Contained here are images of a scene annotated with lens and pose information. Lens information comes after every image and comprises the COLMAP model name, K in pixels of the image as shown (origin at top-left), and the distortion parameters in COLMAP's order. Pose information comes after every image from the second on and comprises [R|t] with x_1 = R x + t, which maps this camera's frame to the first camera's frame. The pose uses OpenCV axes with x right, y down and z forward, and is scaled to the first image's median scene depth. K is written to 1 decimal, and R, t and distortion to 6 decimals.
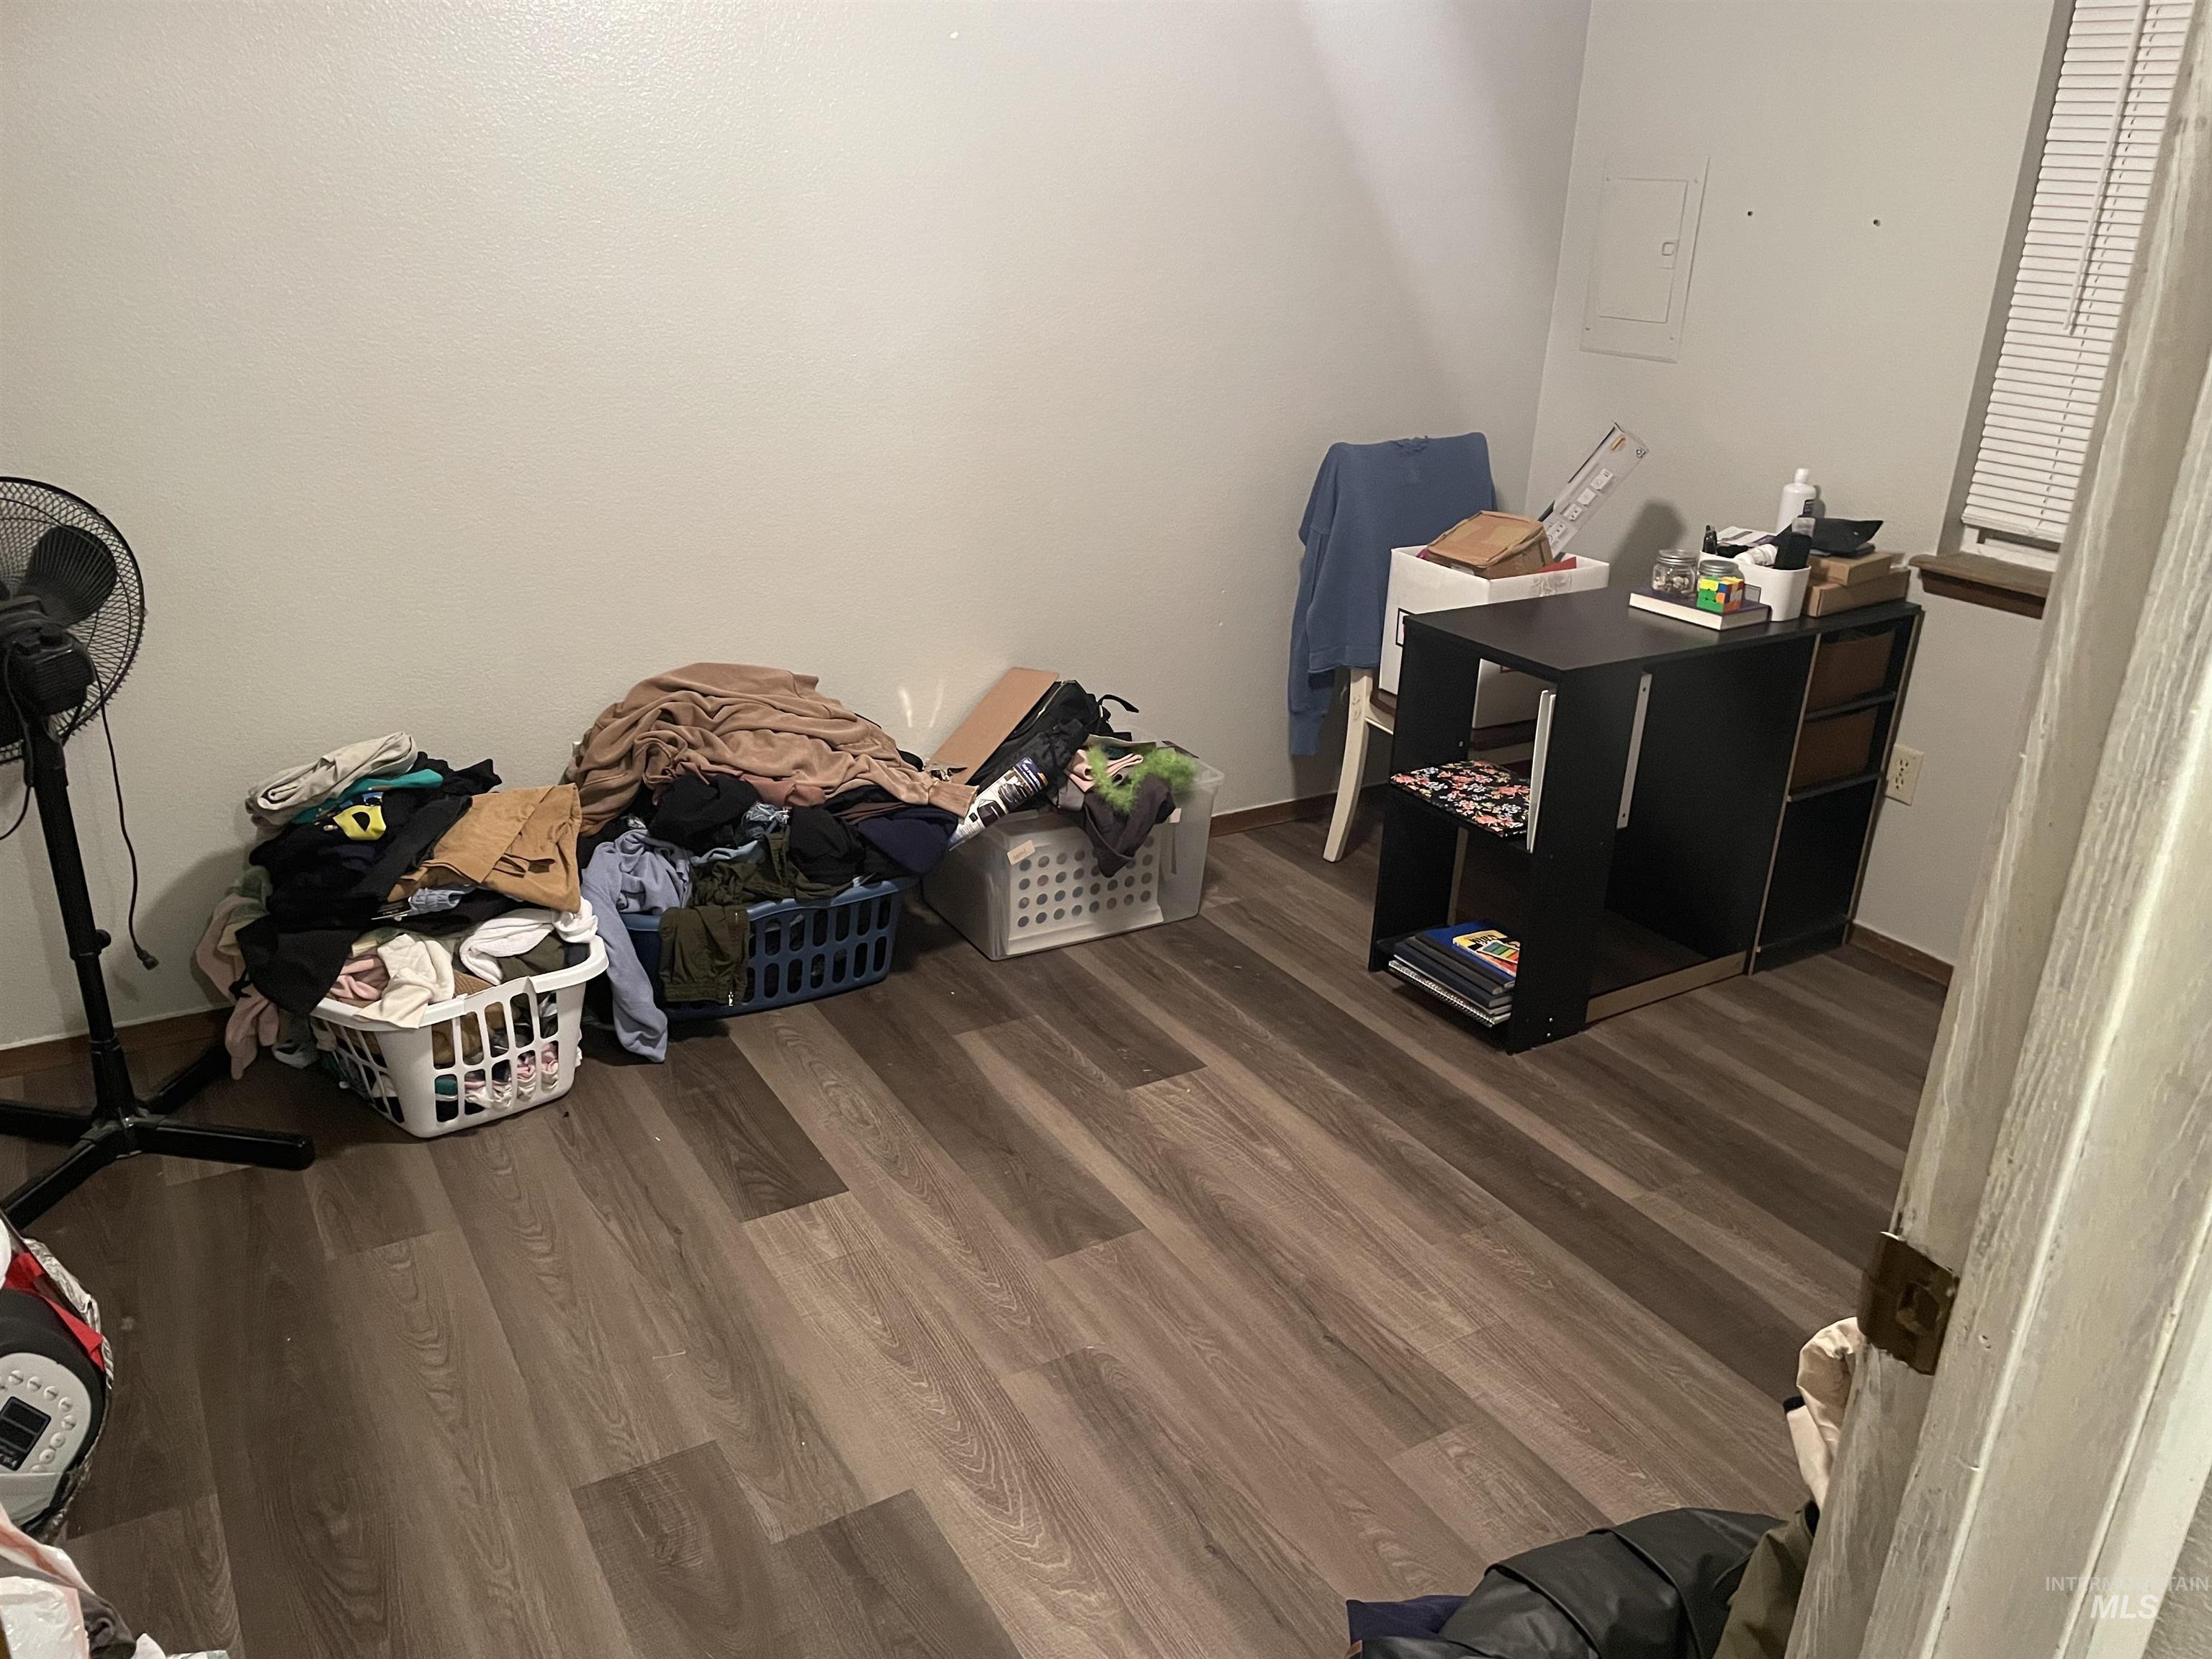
lens RADIAL K [[1667.7, 0, 1104.4], [0, 1667.7, 829.9], [0, 0, 1]] dist [0.000304, -0.003025]
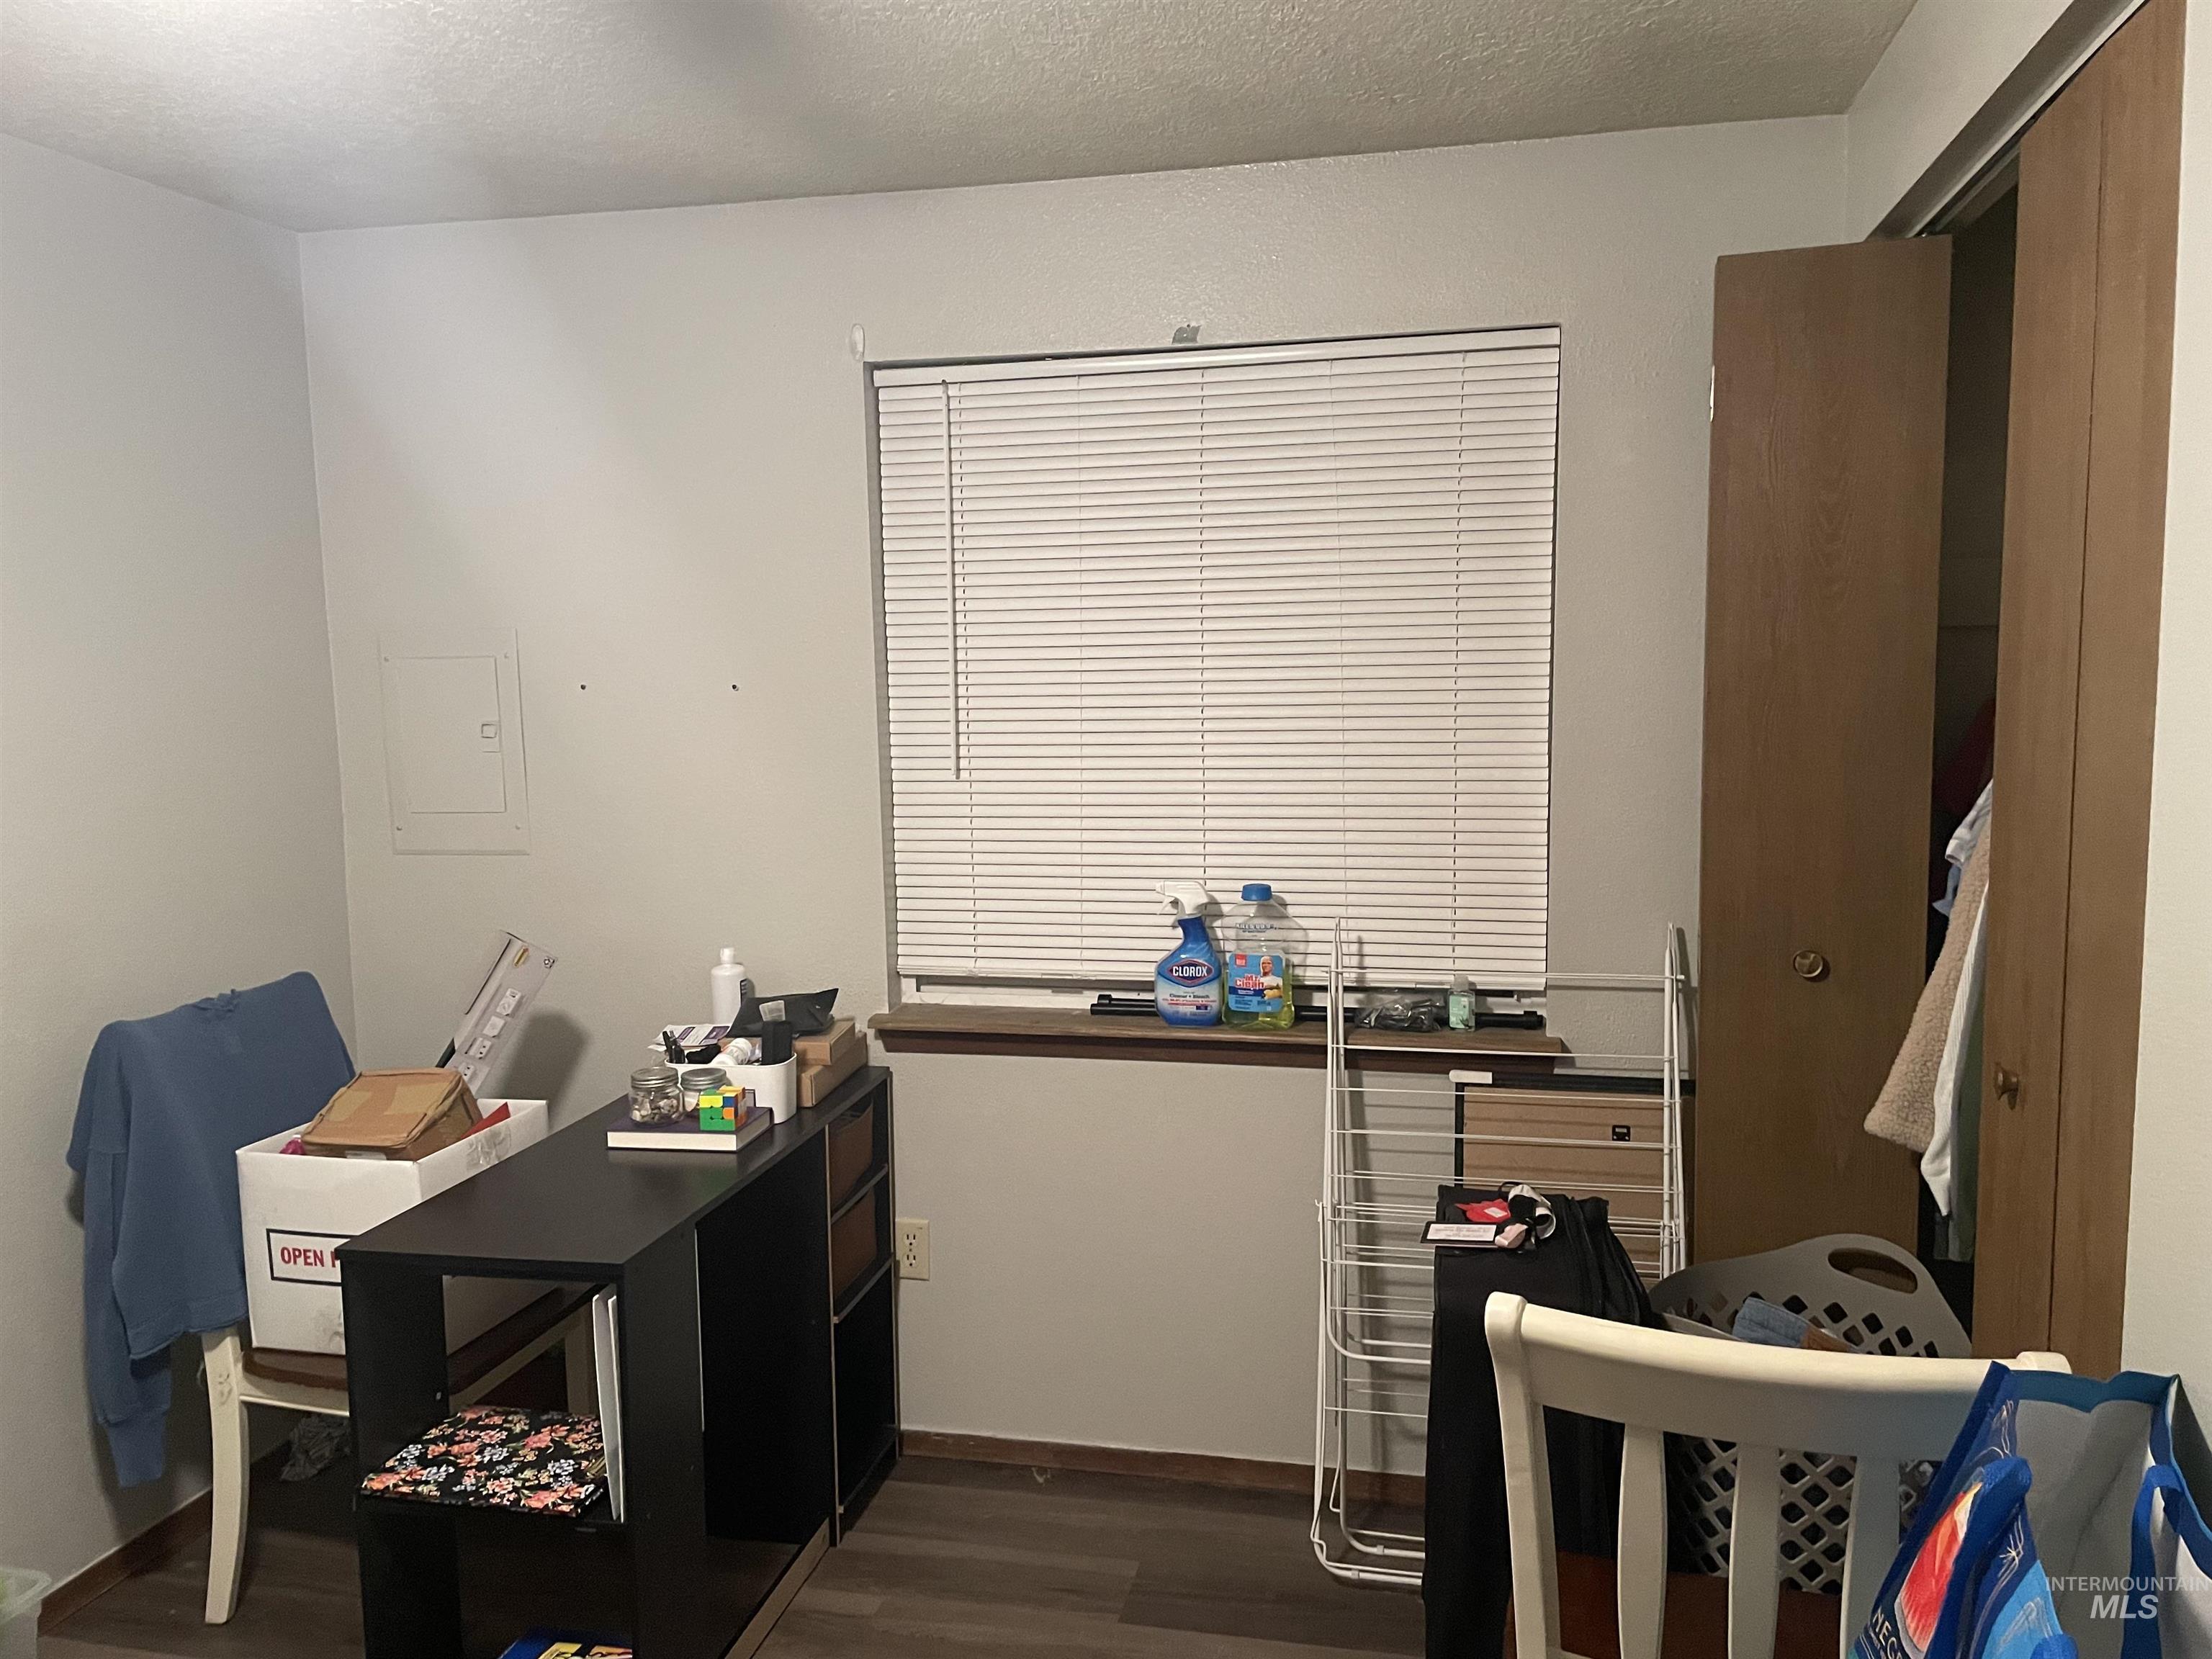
lens RADIAL K [[1652.9, 0, 1108.6], [0, 1652.9, 837.3], [0, 0, 1]] dist [0.080020, -0.099360]
pose [[0.694177, -0.117456, 0.710157, -0.068109], [0.304260, 0.942004, -0.141611, -0.087449], [-0.652338, 0.314375, 0.689655, 0.242119]]
